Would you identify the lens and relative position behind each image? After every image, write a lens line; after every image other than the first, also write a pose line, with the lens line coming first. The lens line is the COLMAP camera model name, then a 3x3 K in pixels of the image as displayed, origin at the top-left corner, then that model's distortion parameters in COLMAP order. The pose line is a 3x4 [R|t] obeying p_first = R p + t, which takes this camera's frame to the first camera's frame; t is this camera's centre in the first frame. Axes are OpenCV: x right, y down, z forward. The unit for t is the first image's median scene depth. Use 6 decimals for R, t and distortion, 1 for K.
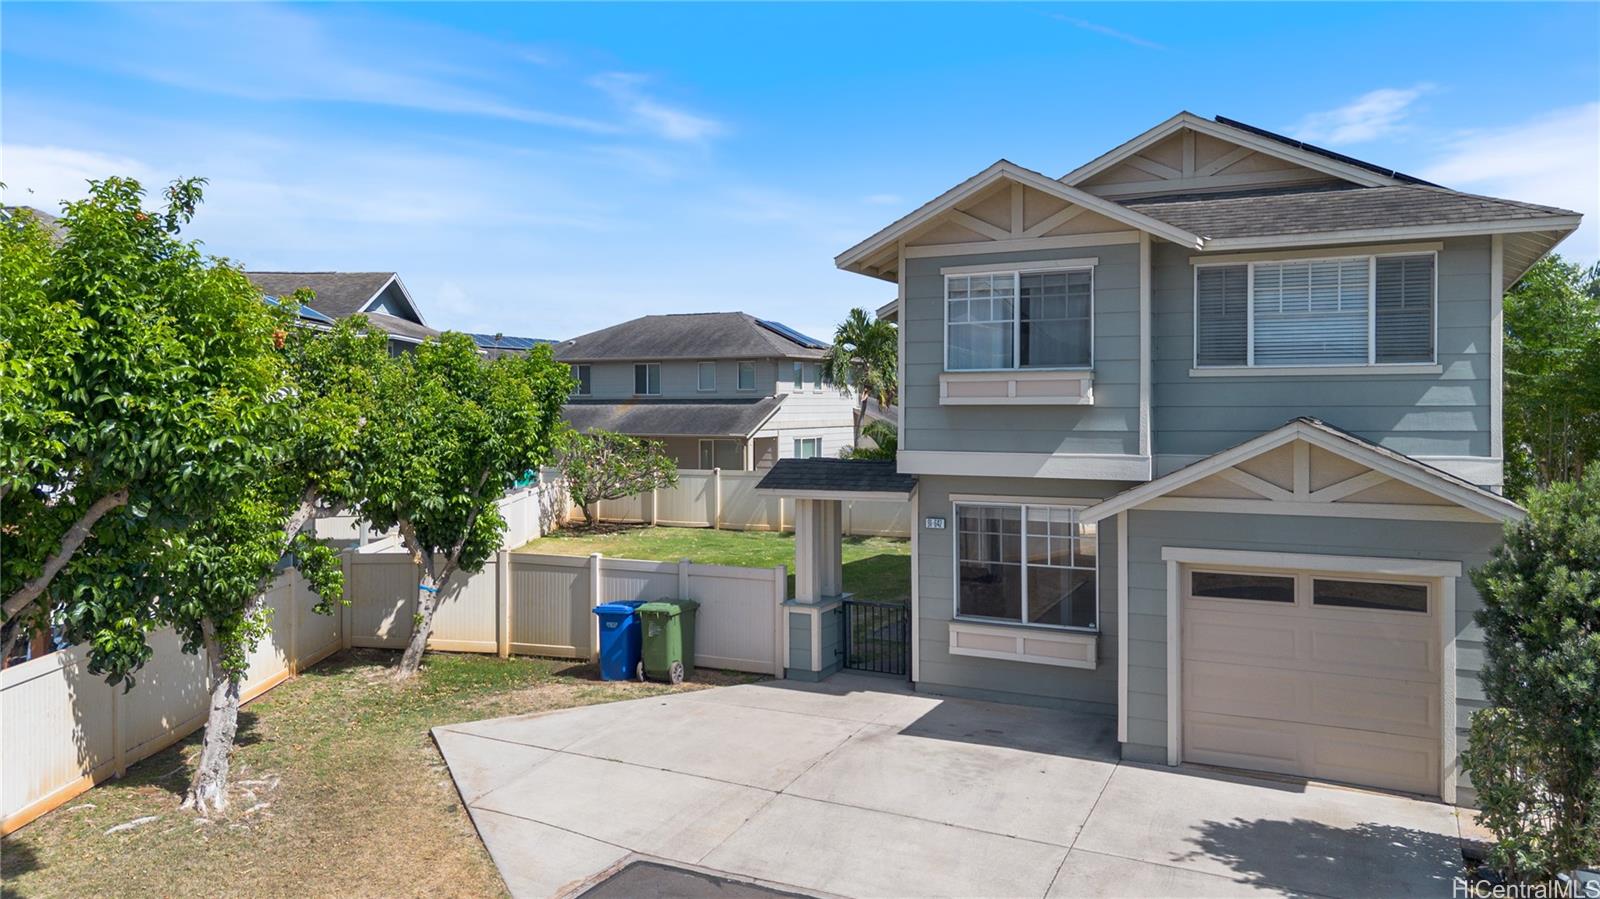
lens RADIAL K [[1102.8, 0, 801.1], [0, 1102.8, 412.1], [0, 0, 1]] dist [0.072342, -0.073384]
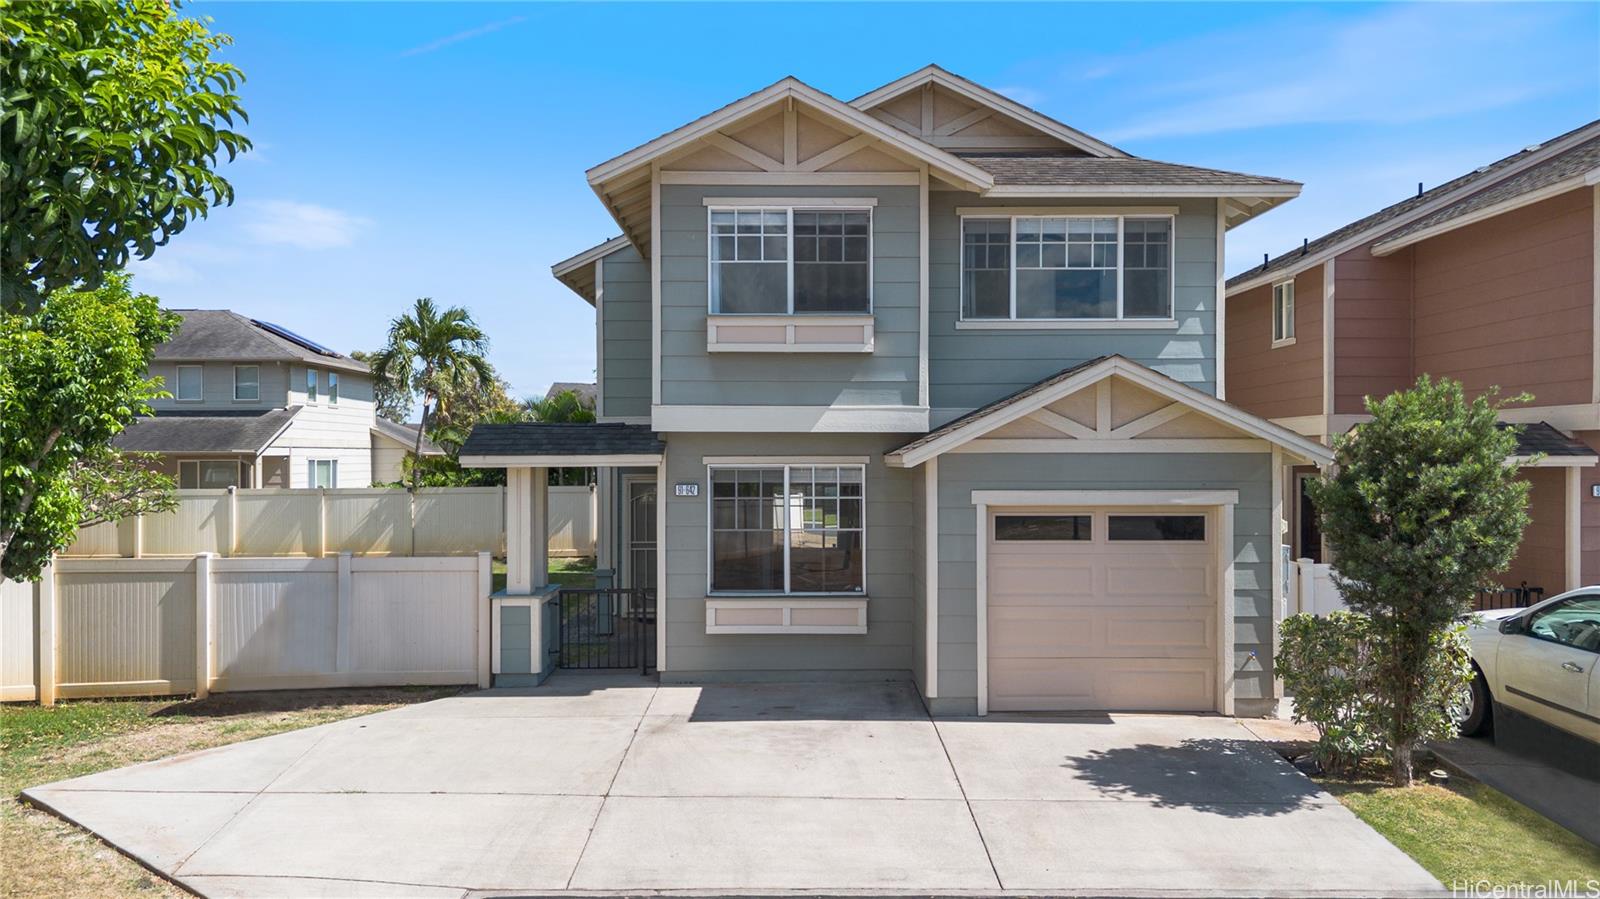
lens RADIAL K [[1117.1, 0, 800.0], [0, 1117.1, 449.5], [0, 0, 1]] dist [0.080074, -0.076291]
pose [[0.895751, 0.001915, 0.444552, -0.216882], [-0.000262, 0.999993, -0.003780, 0.079099], [-0.444556, 0.003270, 0.895745, 0.171438]]
